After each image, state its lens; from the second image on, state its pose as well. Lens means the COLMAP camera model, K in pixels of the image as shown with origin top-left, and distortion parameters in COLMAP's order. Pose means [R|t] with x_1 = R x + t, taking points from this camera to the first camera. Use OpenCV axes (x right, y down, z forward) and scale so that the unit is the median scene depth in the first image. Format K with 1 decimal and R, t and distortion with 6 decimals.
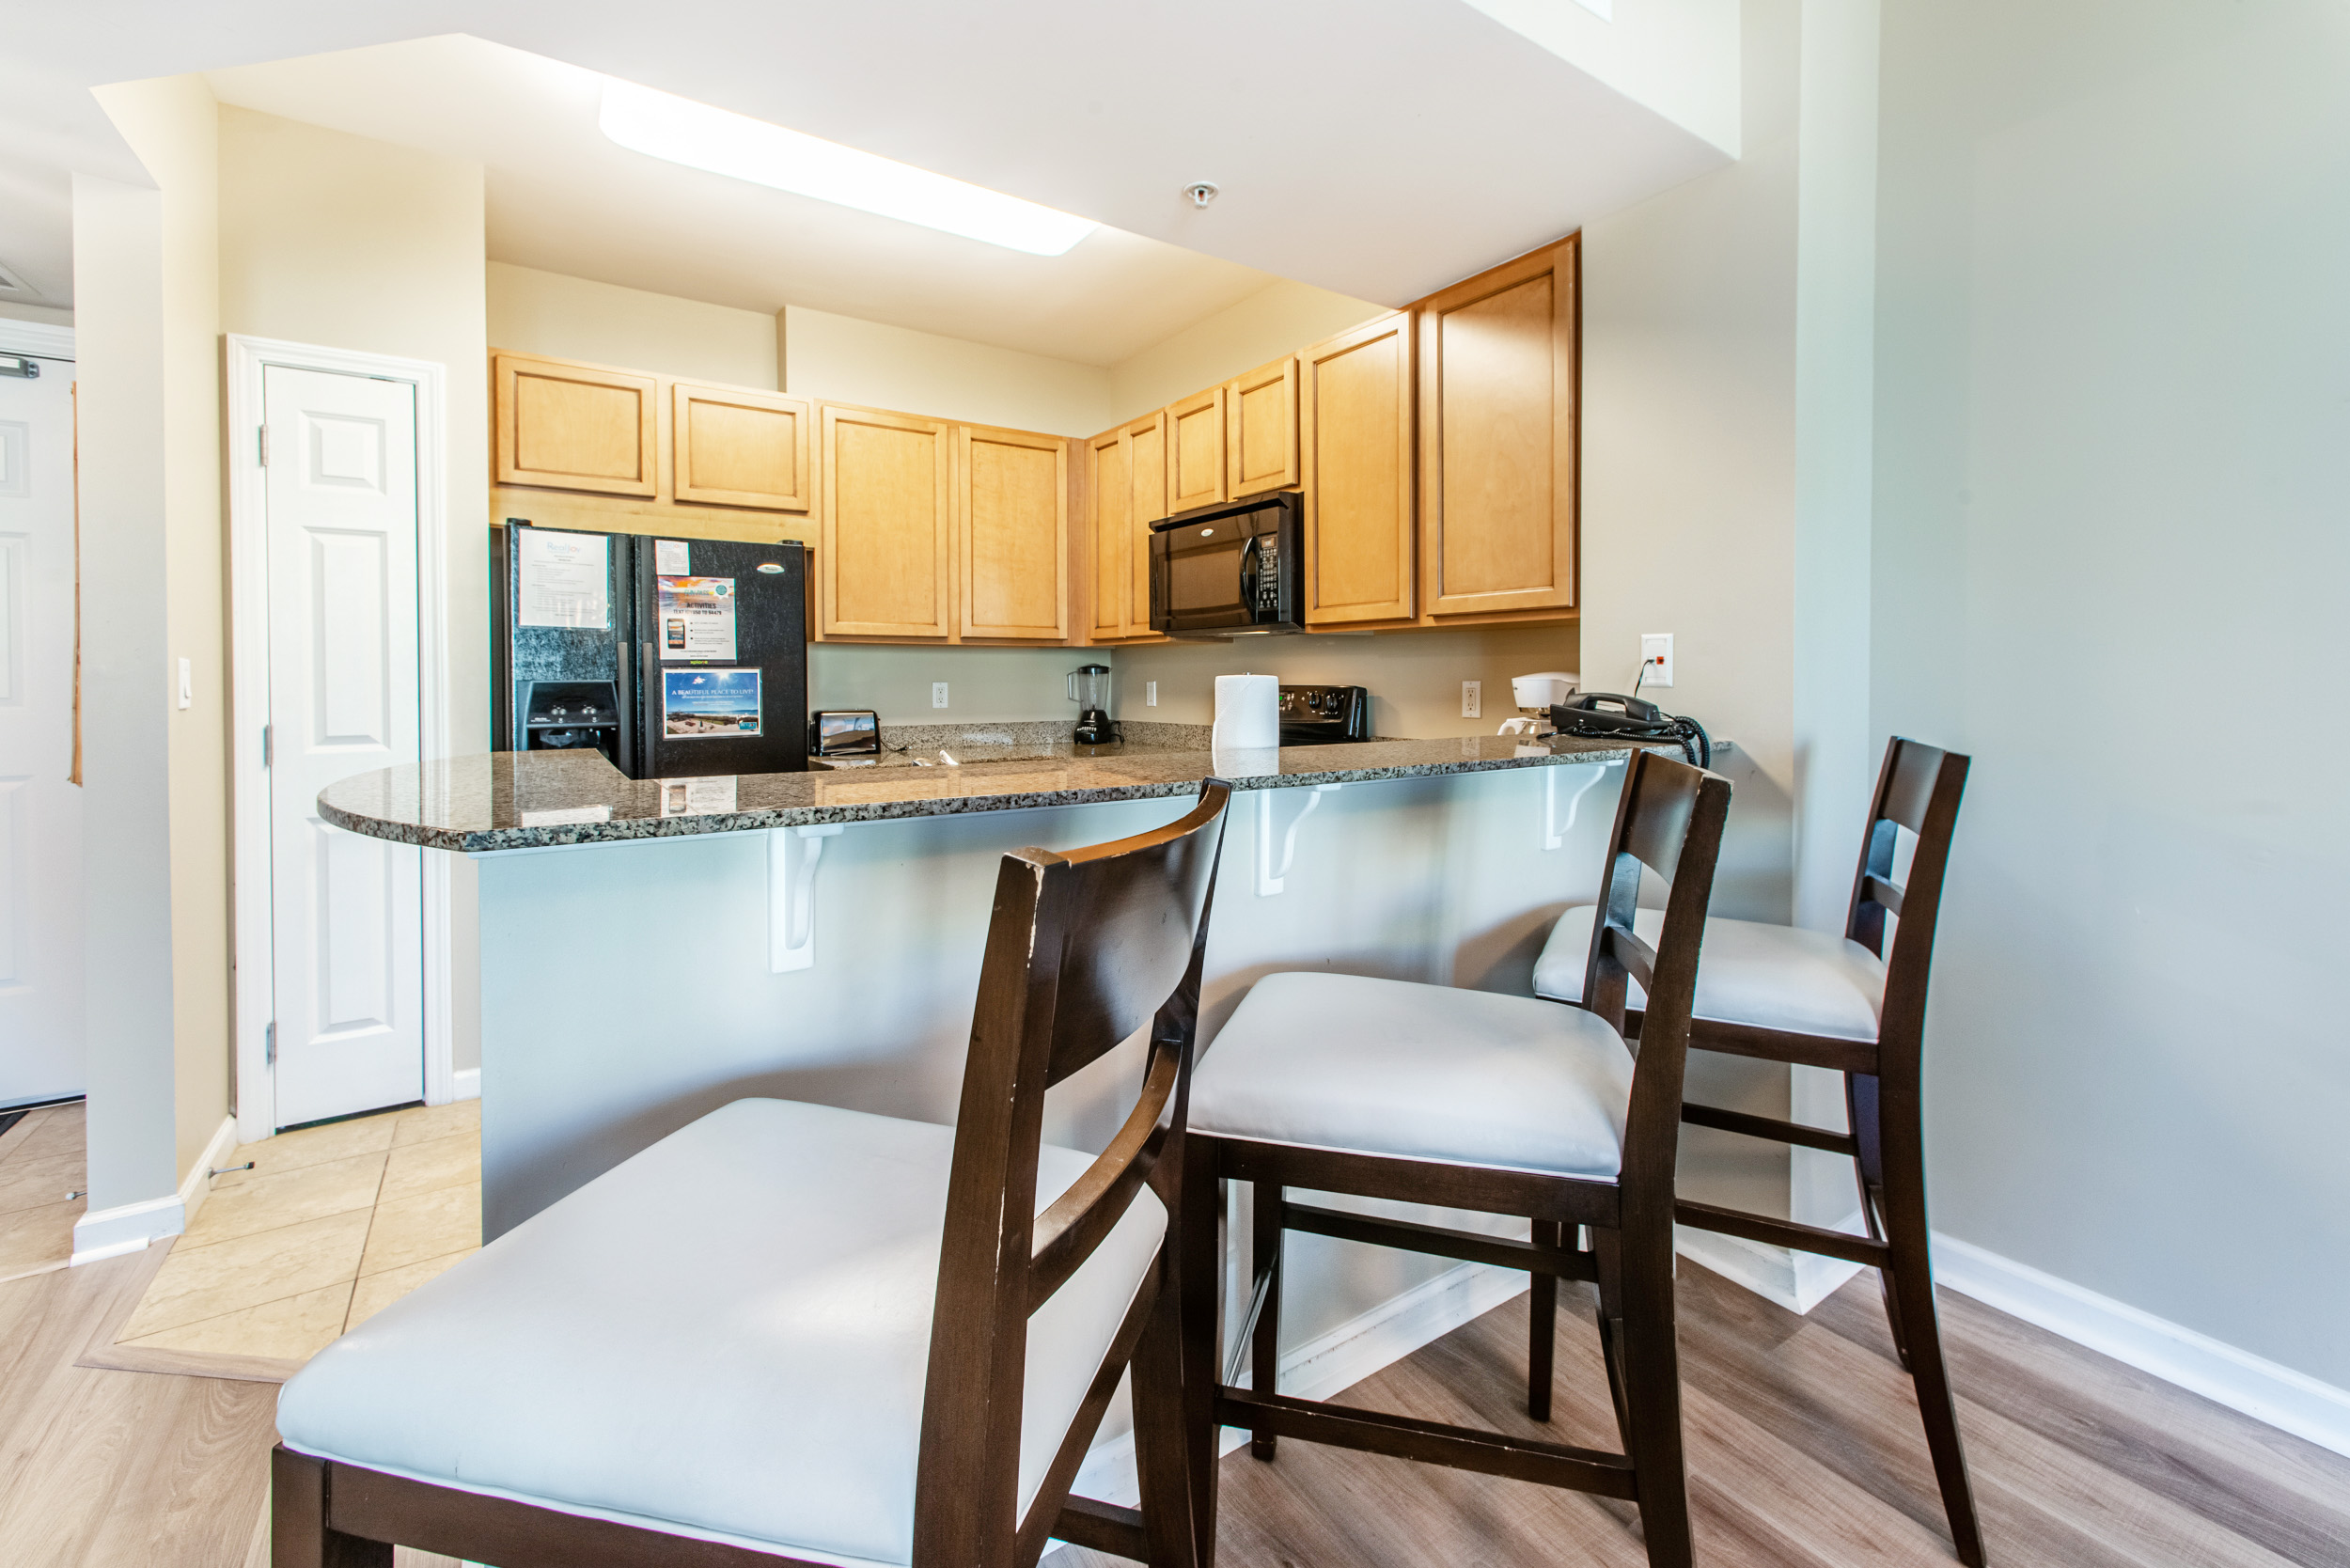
lens RADIAL K [[975.4, 0, 1184.2], [0, 975.4, 686.6], [0, 0, 1]] dist [0.001998, 0.000403]
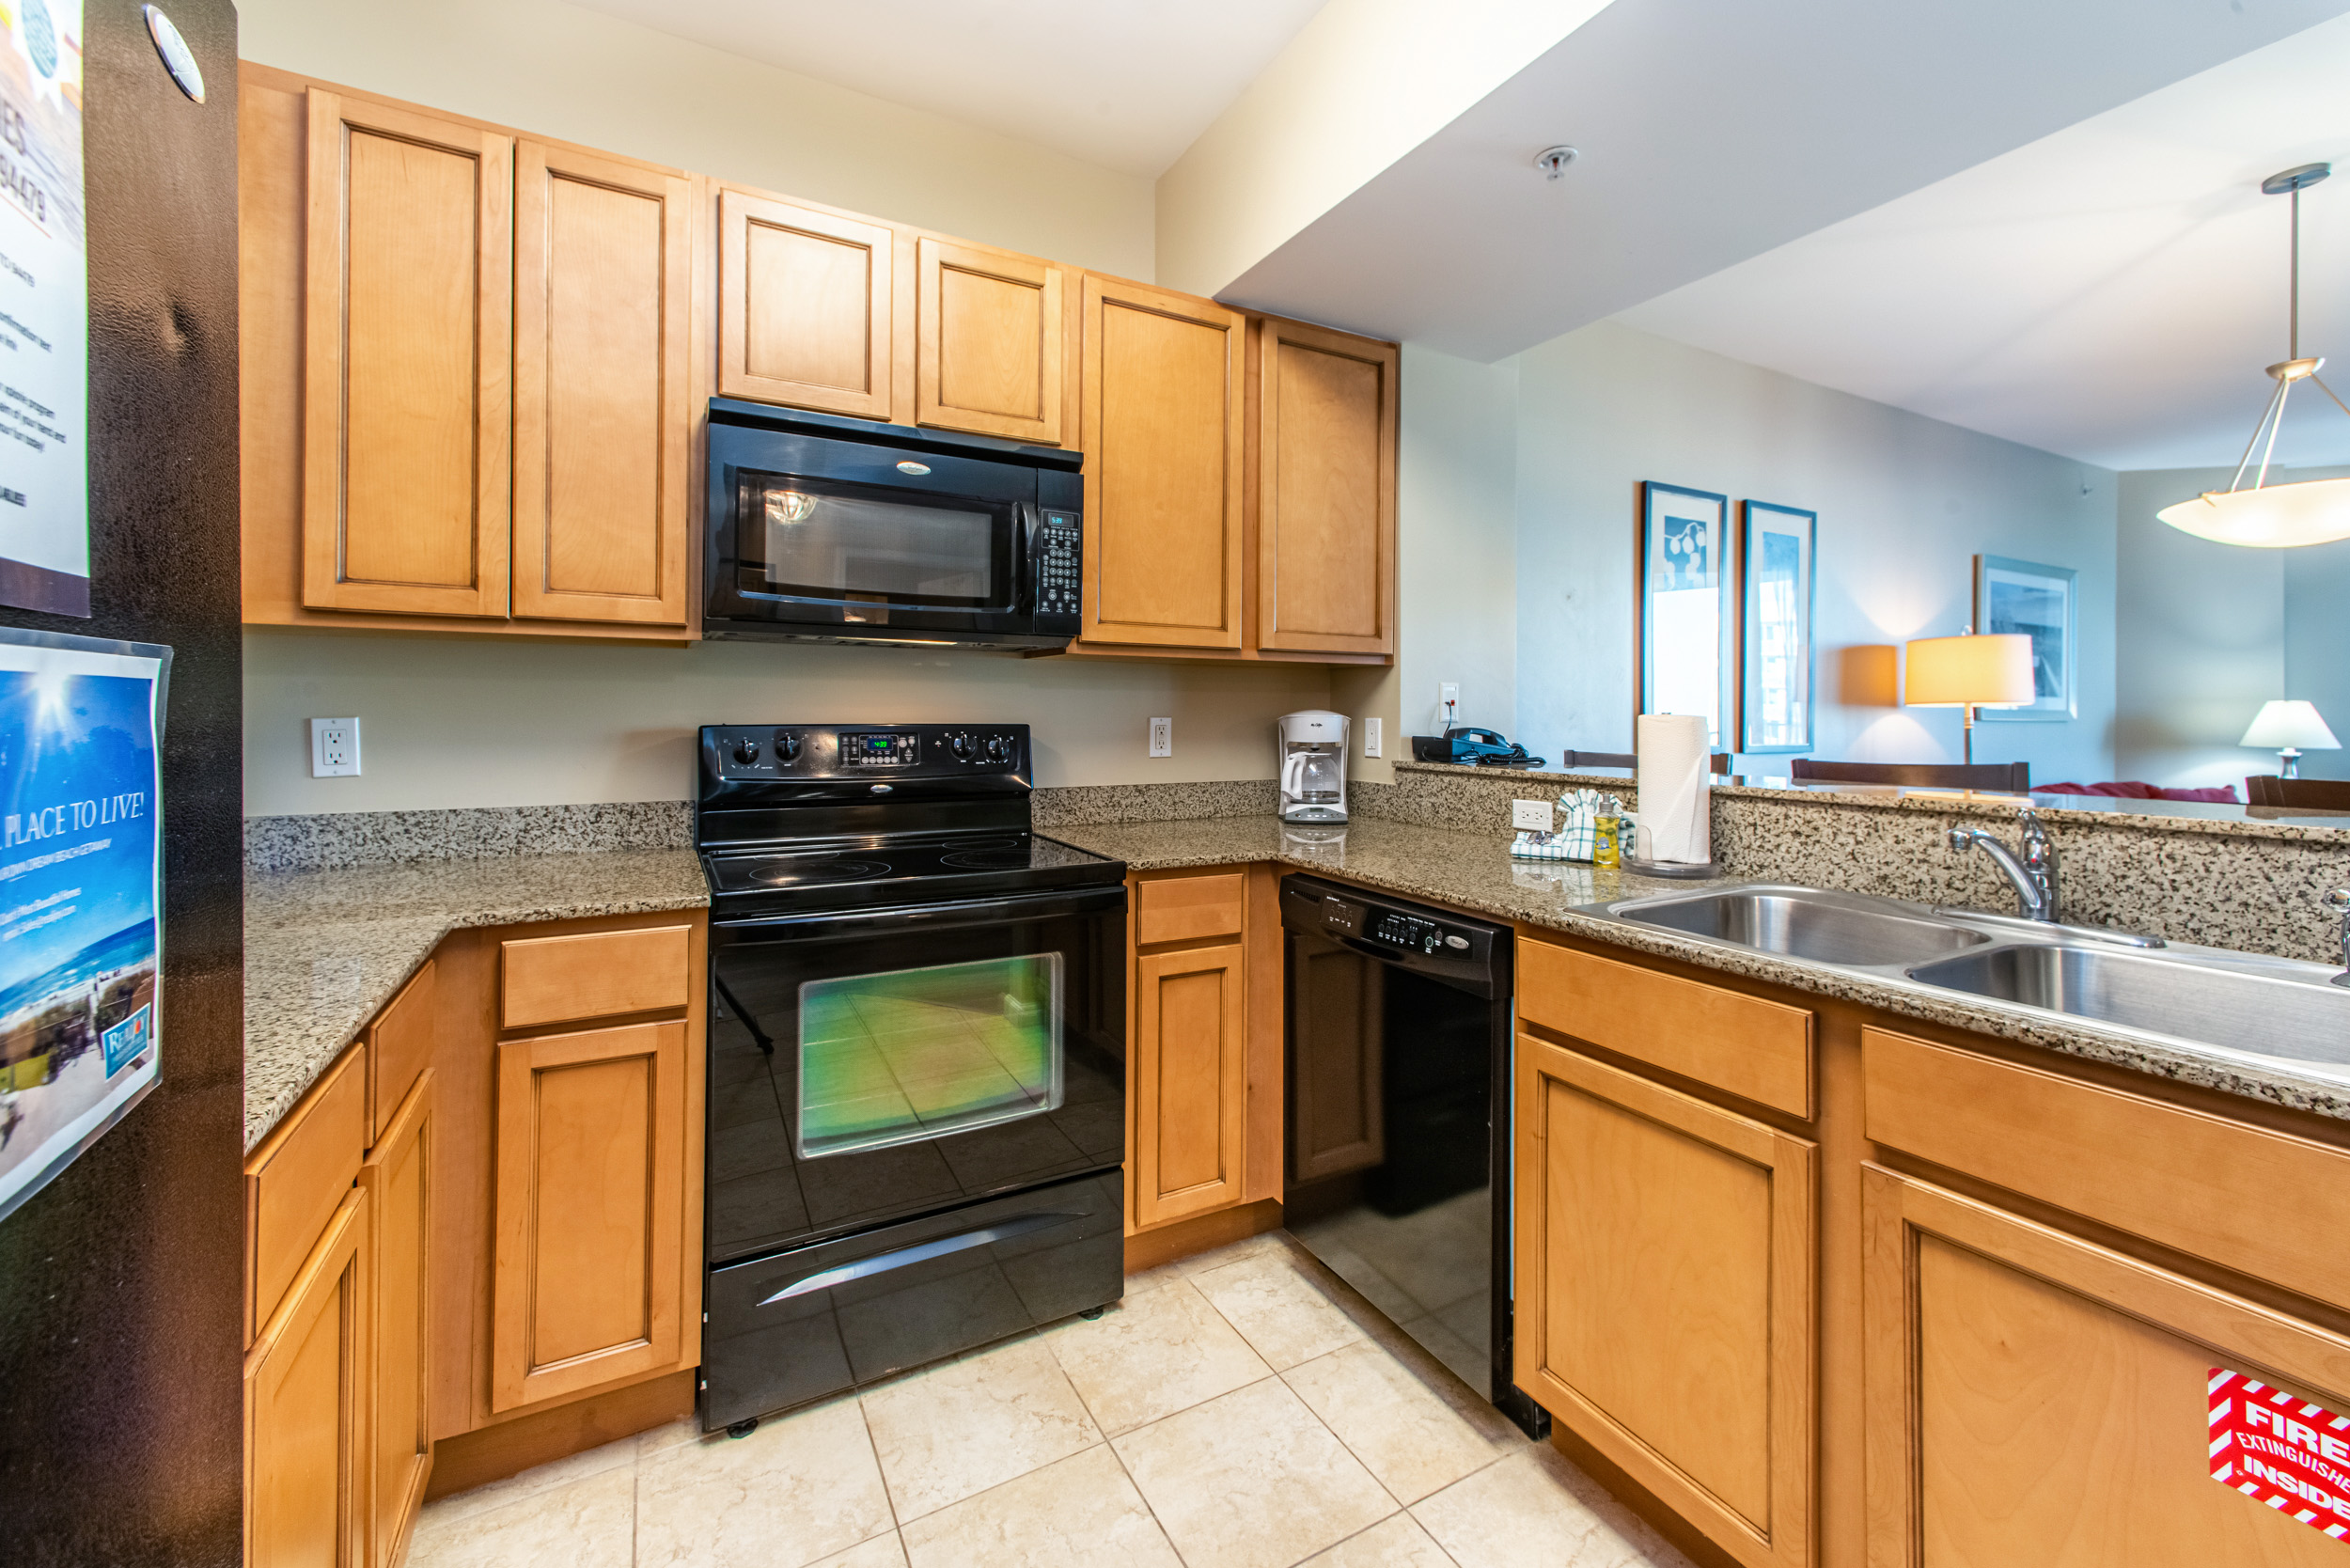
lens RADIAL K [[959.9, 0, 1179.9], [0, 959.9, 709.5], [0, 0, 1]] dist [0.003698, 0.000462]
pose [[0.101402, 0.004393, 0.994836, -0.582790], [0.003028, 0.999984, -0.004725, -0.008345], [-0.994841, 0.003491, 0.101387, 0.836914]]
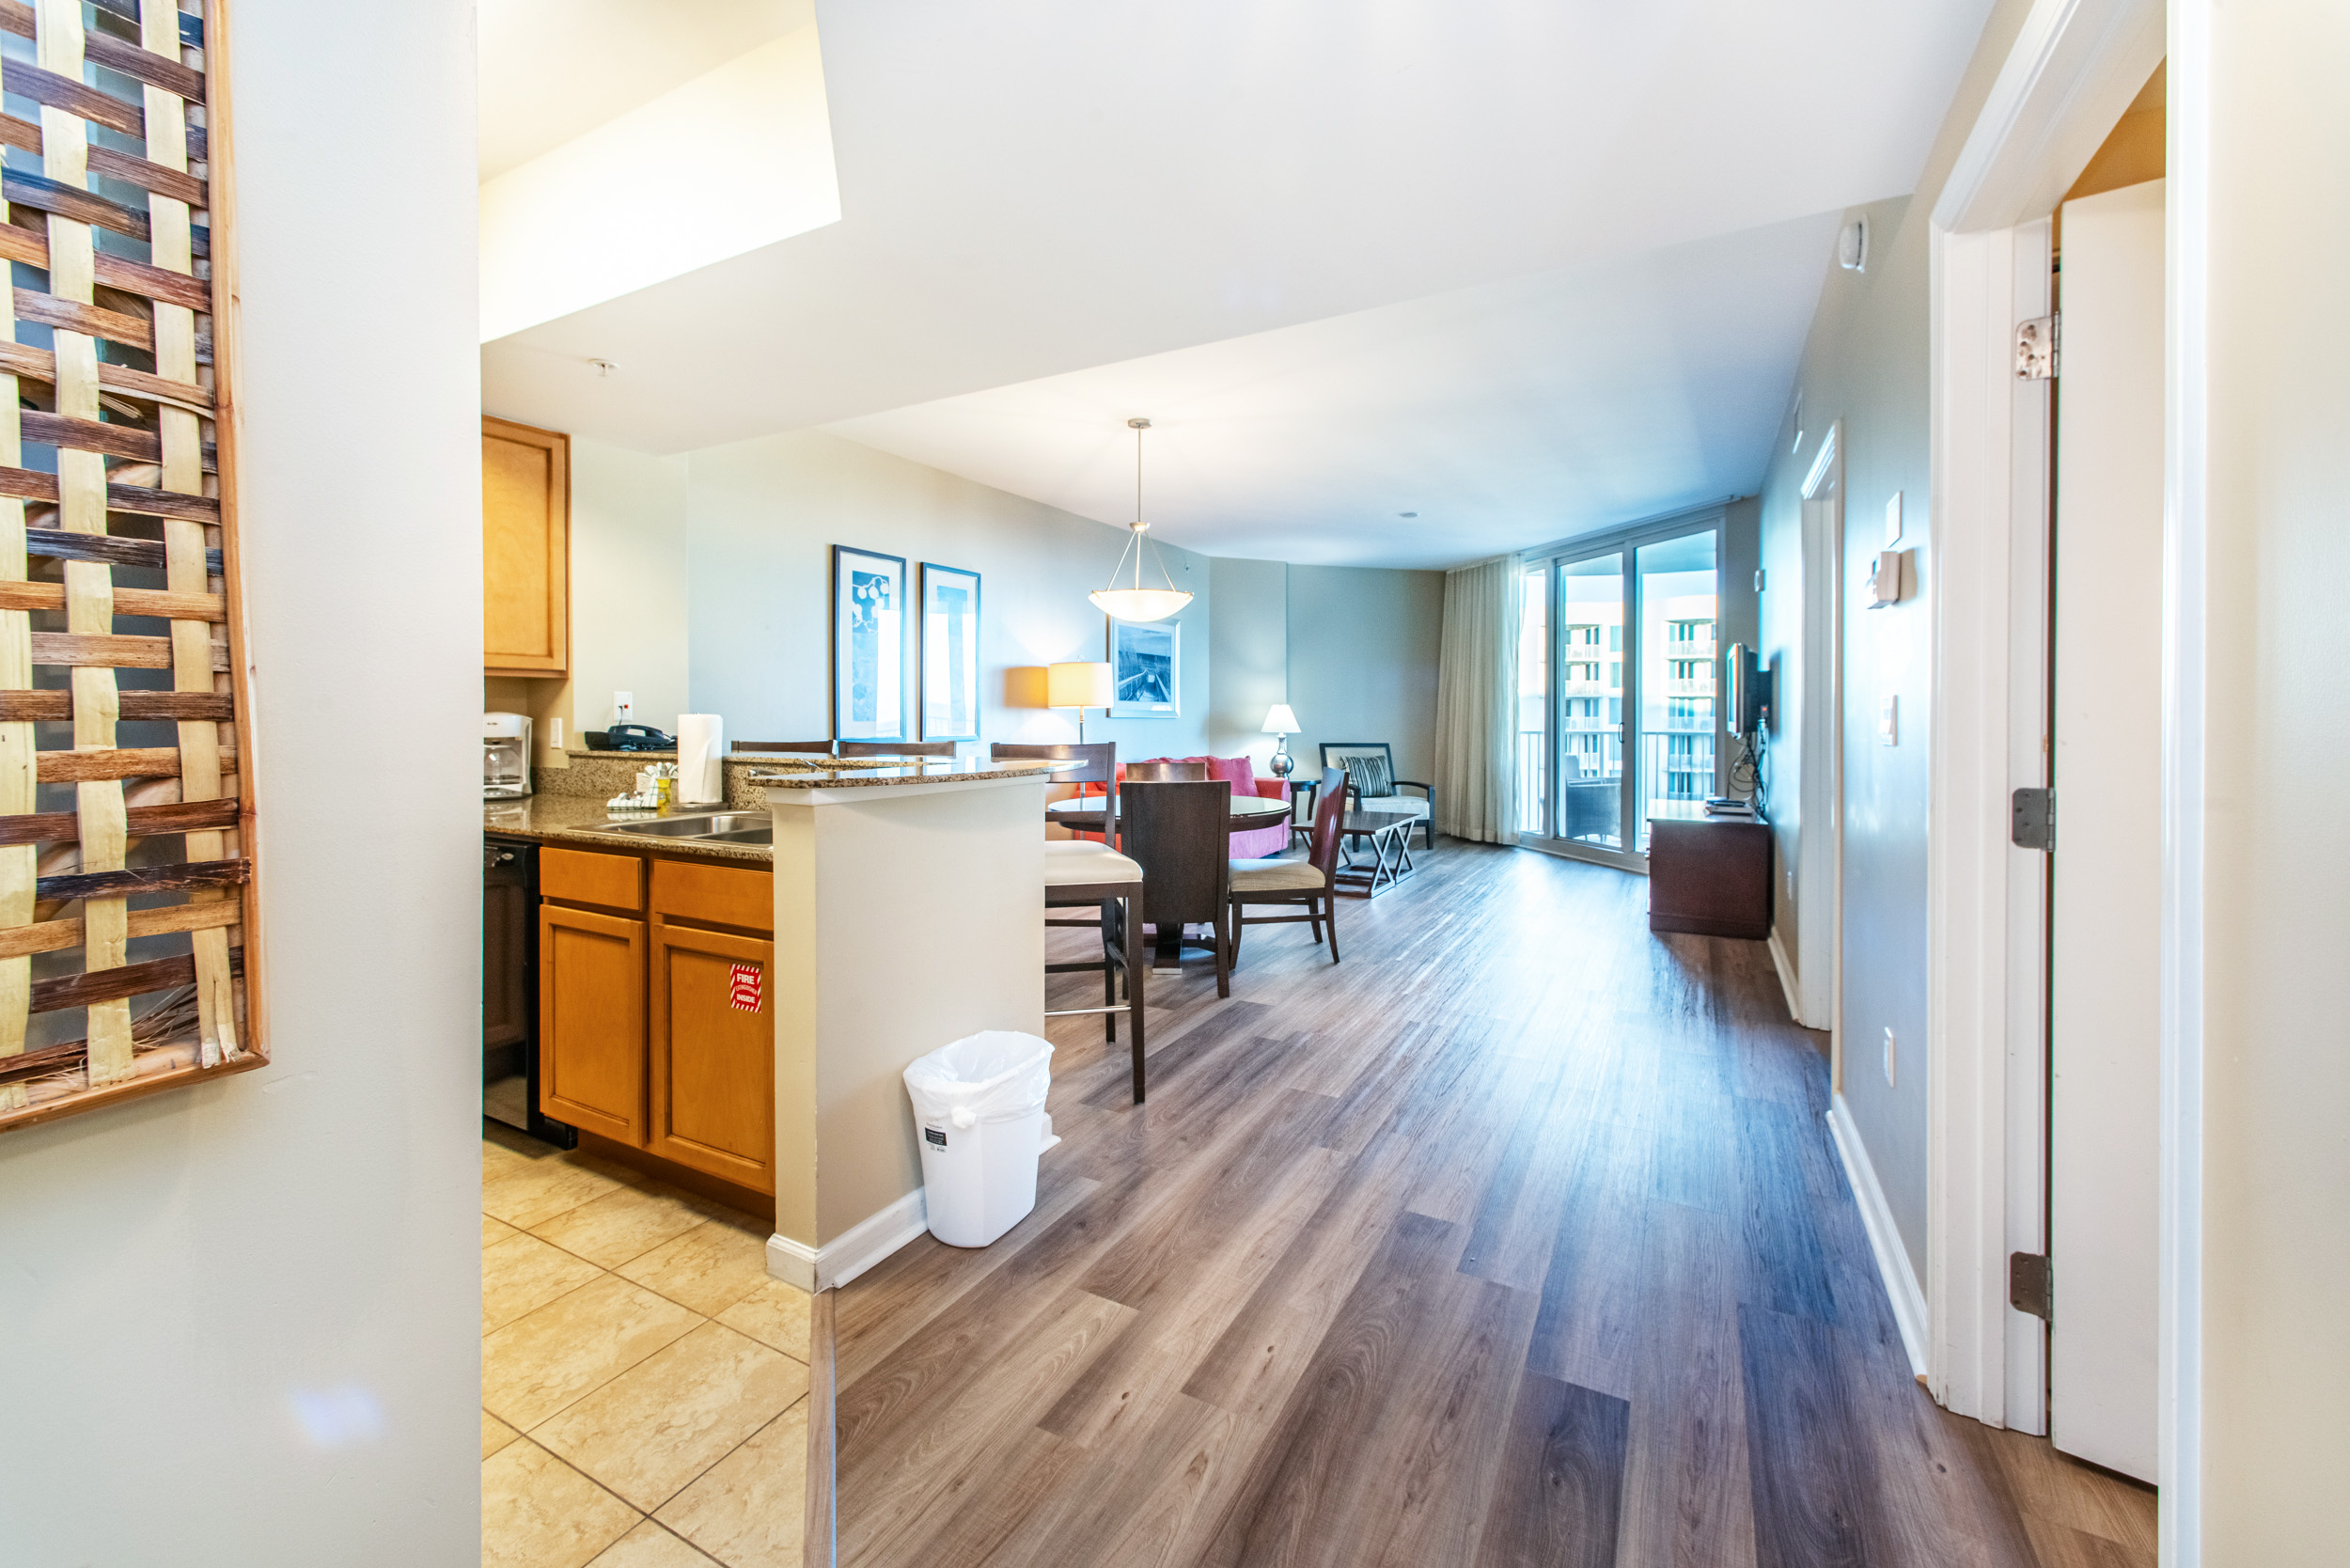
lens RADIAL K [[941.2, 0, 1180.2], [0, 941.2, 726.5], [0, 0, 1]] dist [0.001750, 0.000147]
pose [[-0.457263, -0.010356, 0.889271, -1.040317], [0.006911, 0.999861, 0.015197, -0.005968], [-0.889305, 0.013095, -0.457127, 0.596897]]
